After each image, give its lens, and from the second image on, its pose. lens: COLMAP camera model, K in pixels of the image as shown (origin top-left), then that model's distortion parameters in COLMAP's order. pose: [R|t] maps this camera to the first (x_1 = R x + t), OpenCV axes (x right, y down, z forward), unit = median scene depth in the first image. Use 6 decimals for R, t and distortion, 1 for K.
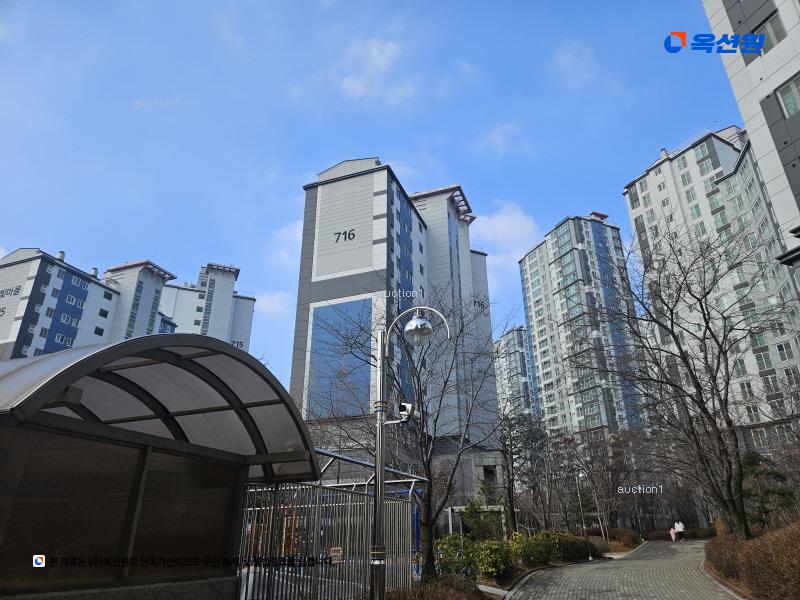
lens RADIAL K [[536.5, 0, 400.0], [0, 536.5, 300.0], [0, 0, 1]] dist [0.055640, -0.002607]
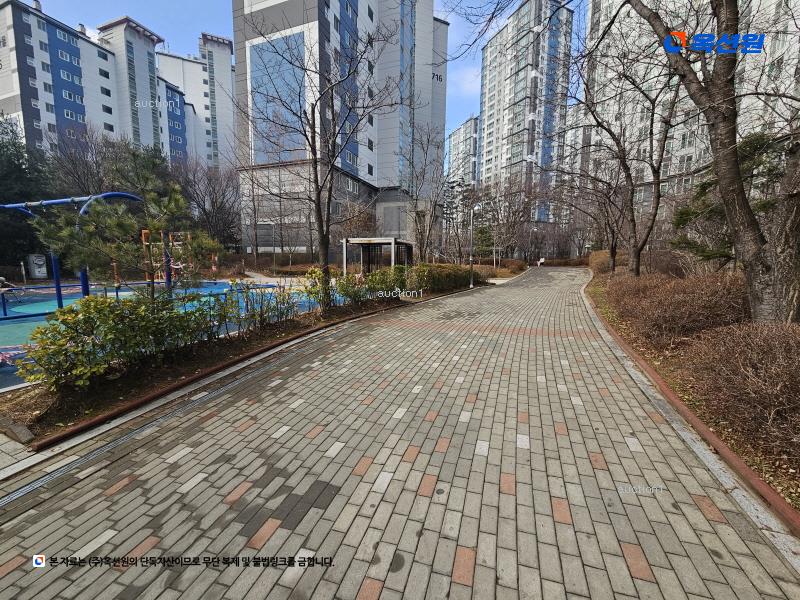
lens RADIAL K [[331.4, 0, 400.0], [0, 331.4, 300.0], [0, 0, 1]] dist [0.024561, -0.010368]
pose [[0.999749, 0.017918, 0.013471, 0.069358], [-0.022269, 0.862734, 0.505167, 0.061330], [-0.002570, -0.505340, 0.862916, 0.149863]]
